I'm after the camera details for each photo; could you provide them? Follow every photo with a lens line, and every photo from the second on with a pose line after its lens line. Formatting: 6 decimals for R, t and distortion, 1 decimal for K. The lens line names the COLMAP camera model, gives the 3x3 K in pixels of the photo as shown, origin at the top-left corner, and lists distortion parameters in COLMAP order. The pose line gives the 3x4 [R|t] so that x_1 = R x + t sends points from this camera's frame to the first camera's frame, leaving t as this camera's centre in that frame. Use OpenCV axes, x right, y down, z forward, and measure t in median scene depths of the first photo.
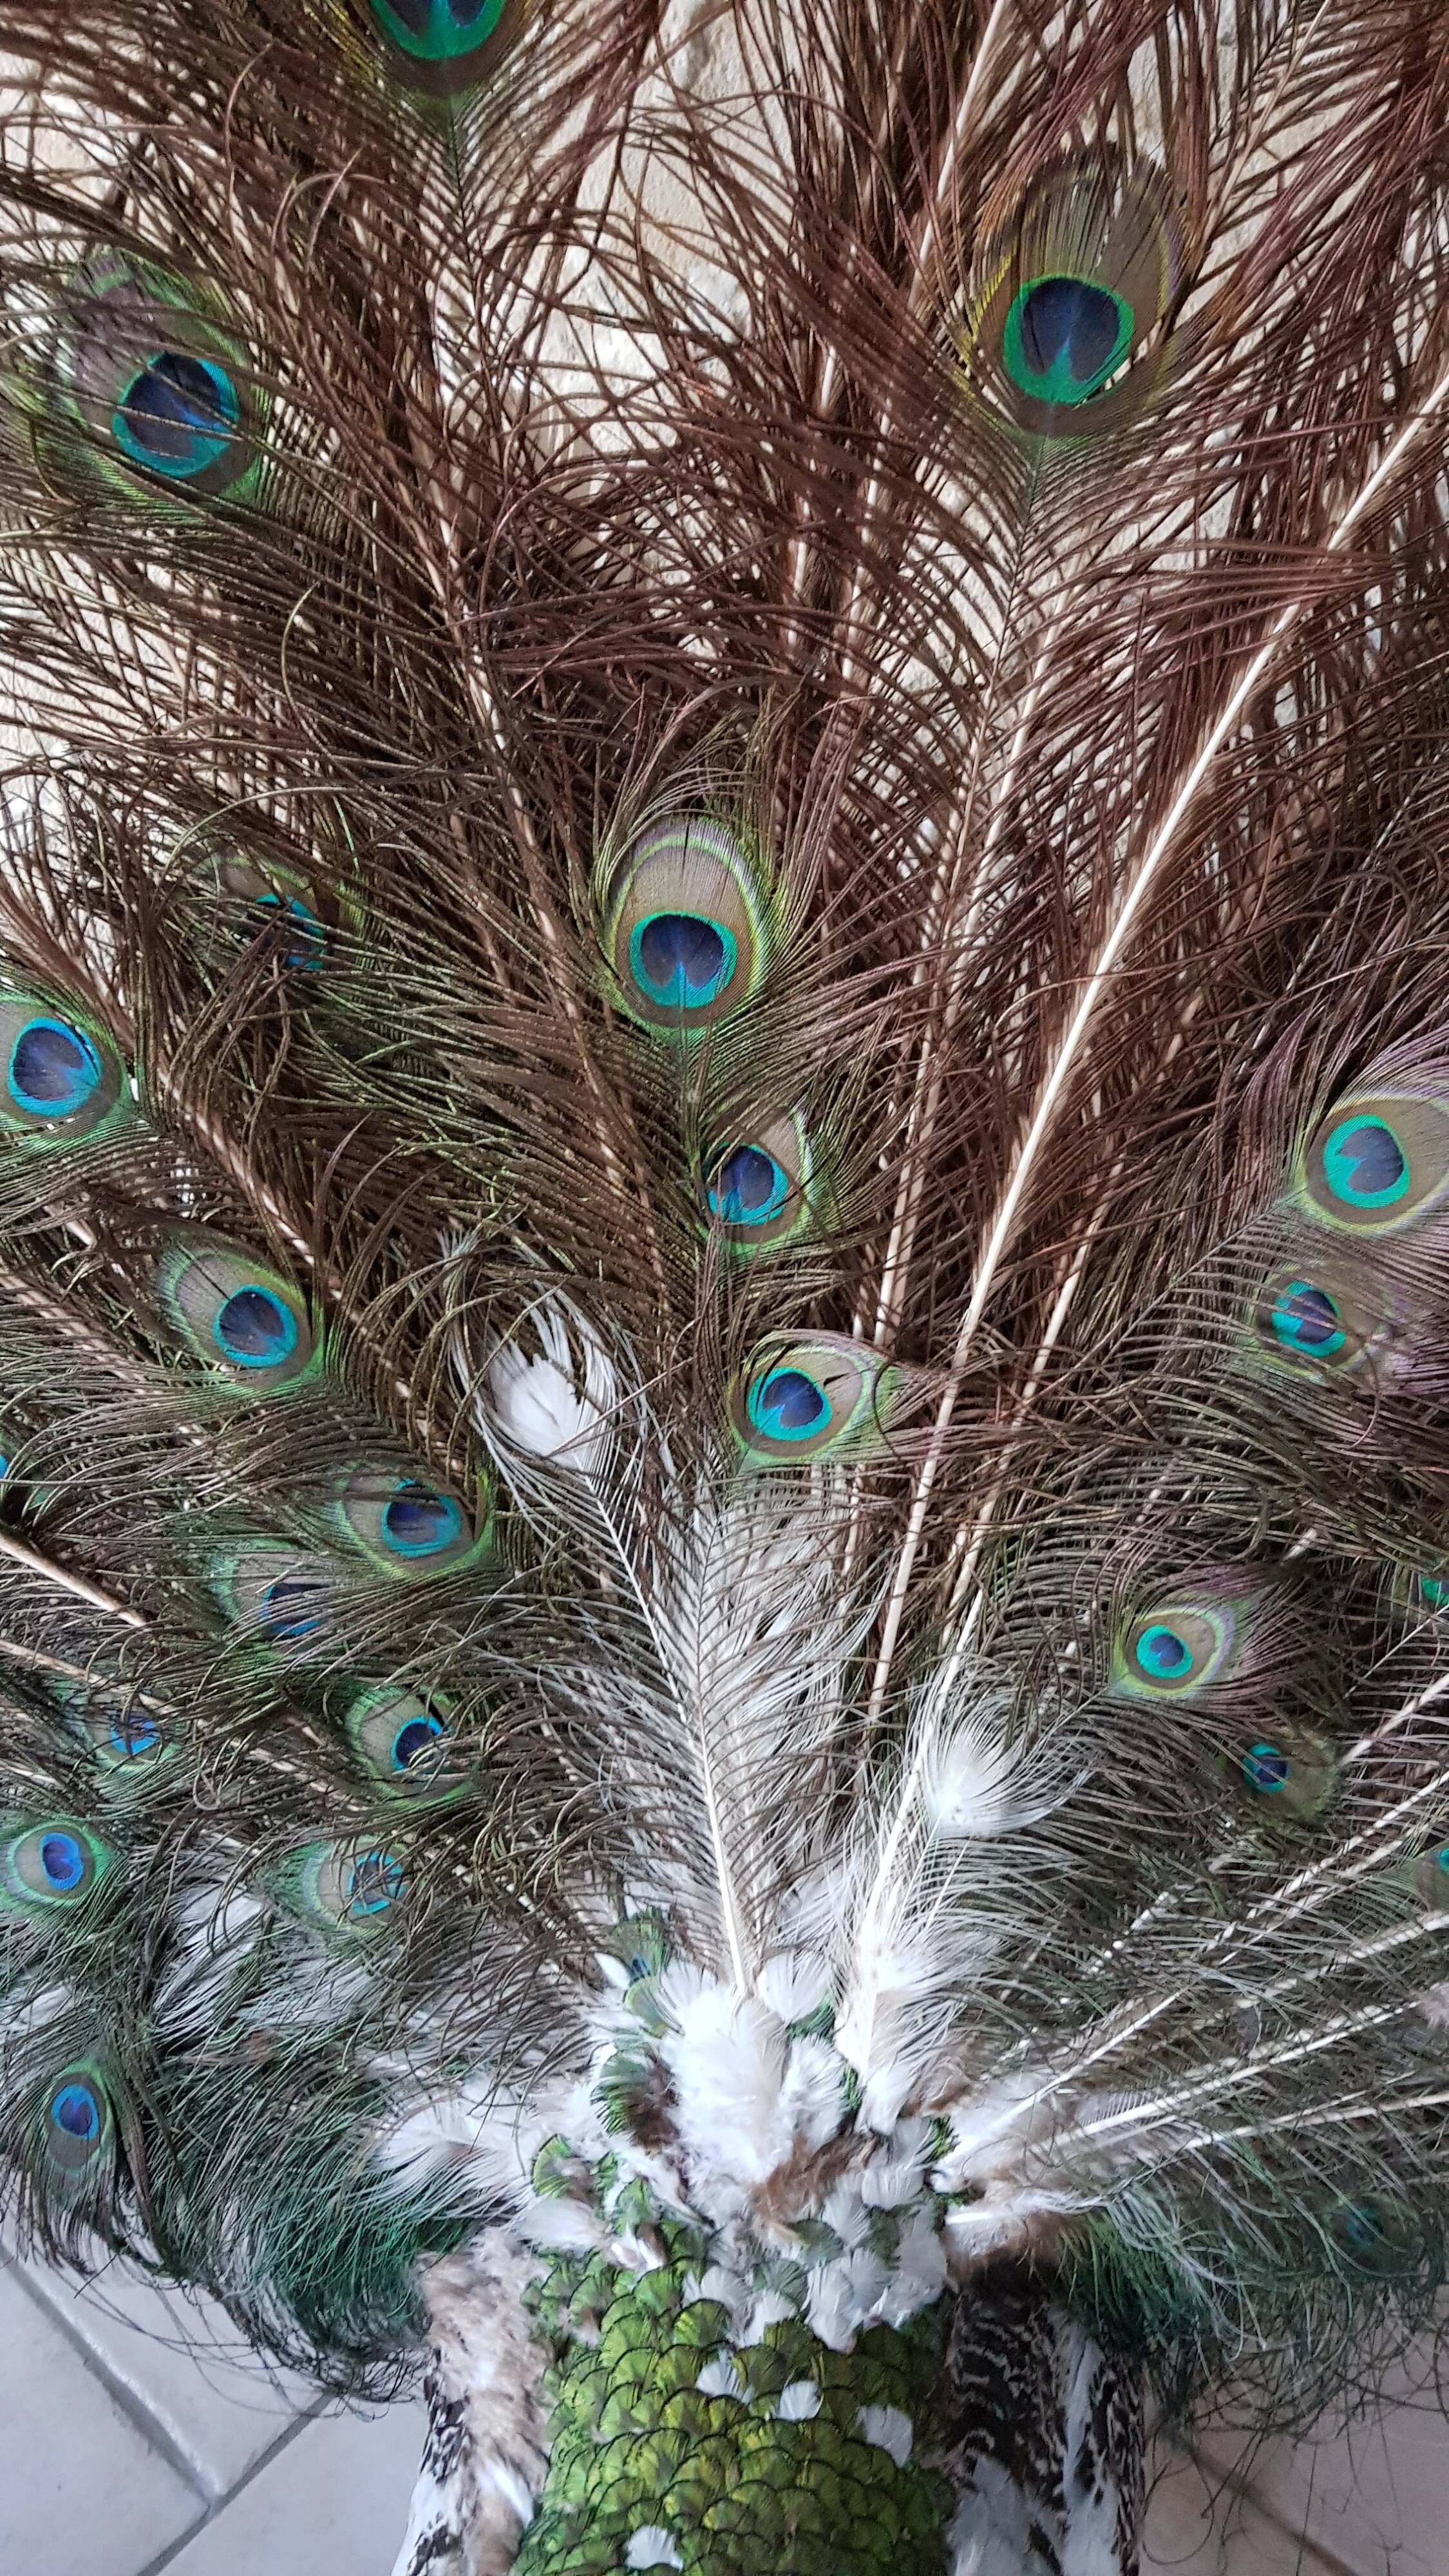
lens RADIAL K [[1980.3, 0, 714.4], [0, 1980.3, 1357.7], [0, 0, 1]] dist [0.043754, -0.083891]
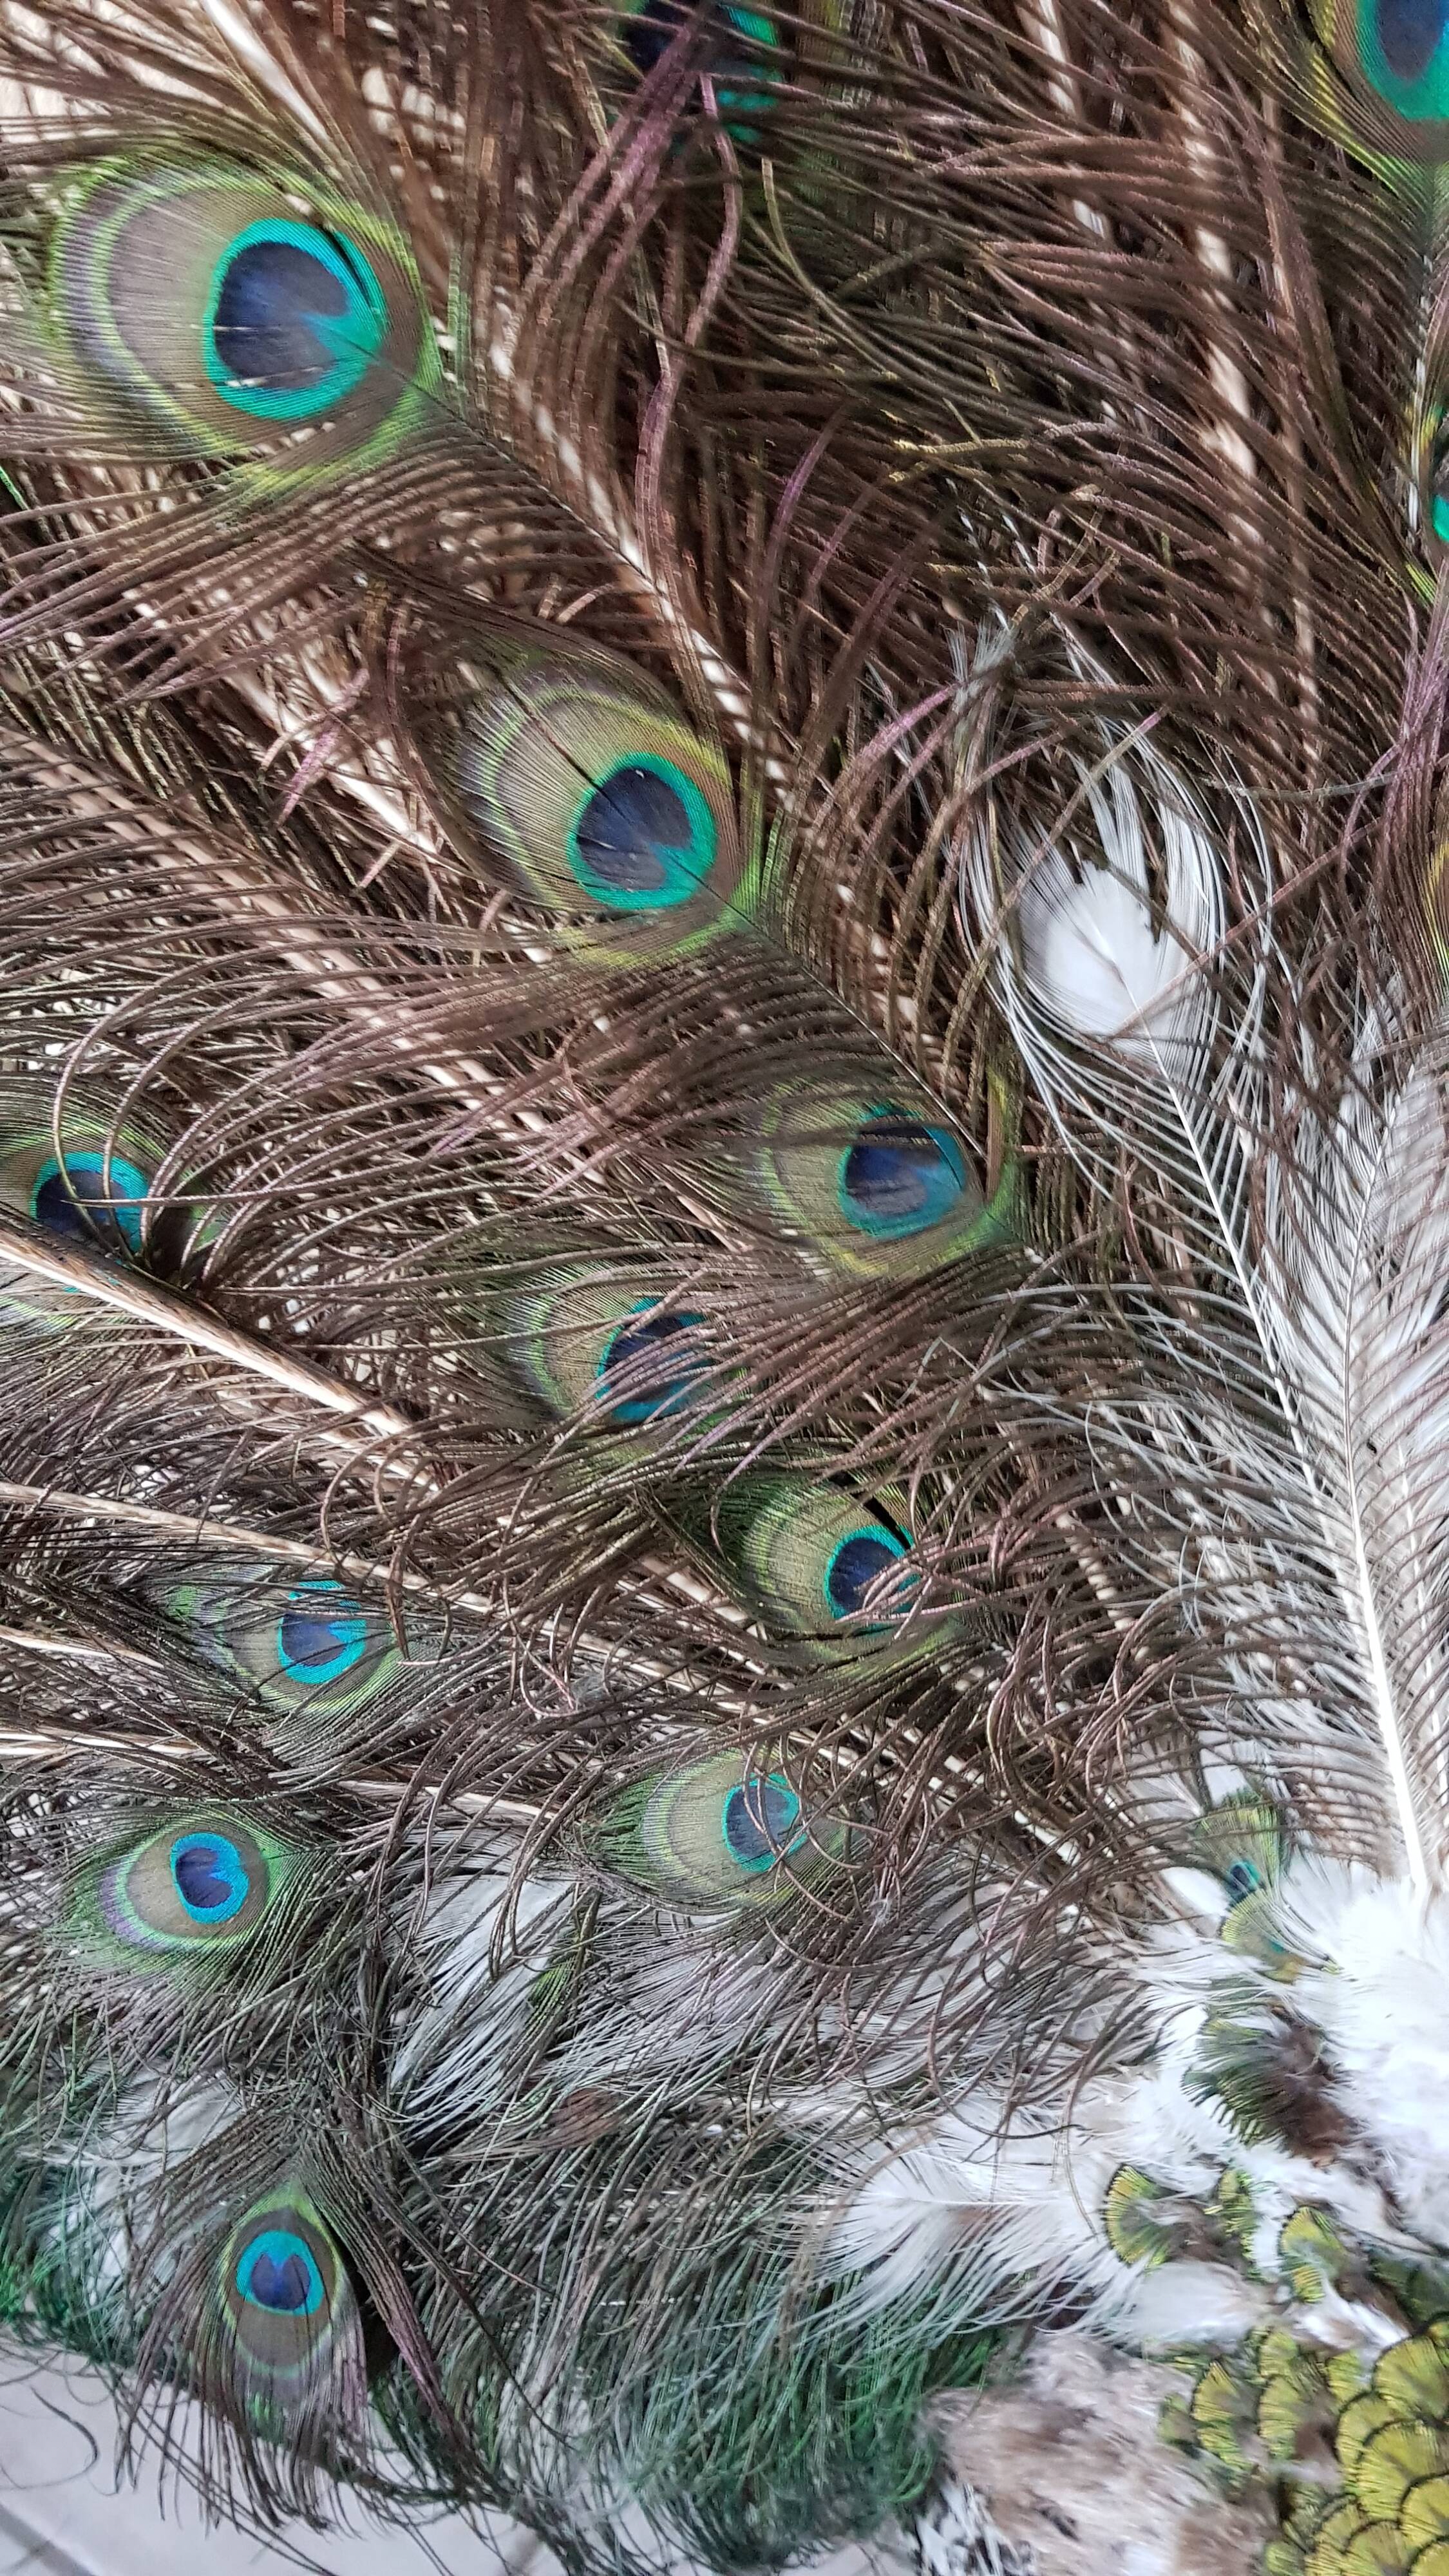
lens RADIAL K [[1980.3, 0, 714.4], [0, 1980.3, 1357.7], [0, 0, 1]] dist [0.043754, -0.083891]
pose [[0.979544, -0.107993, 0.169797, -0.298962], [0.111822, 0.993642, -0.013121, 0.132988], [-0.167301, 0.031839, 0.985392, 0.402622]]
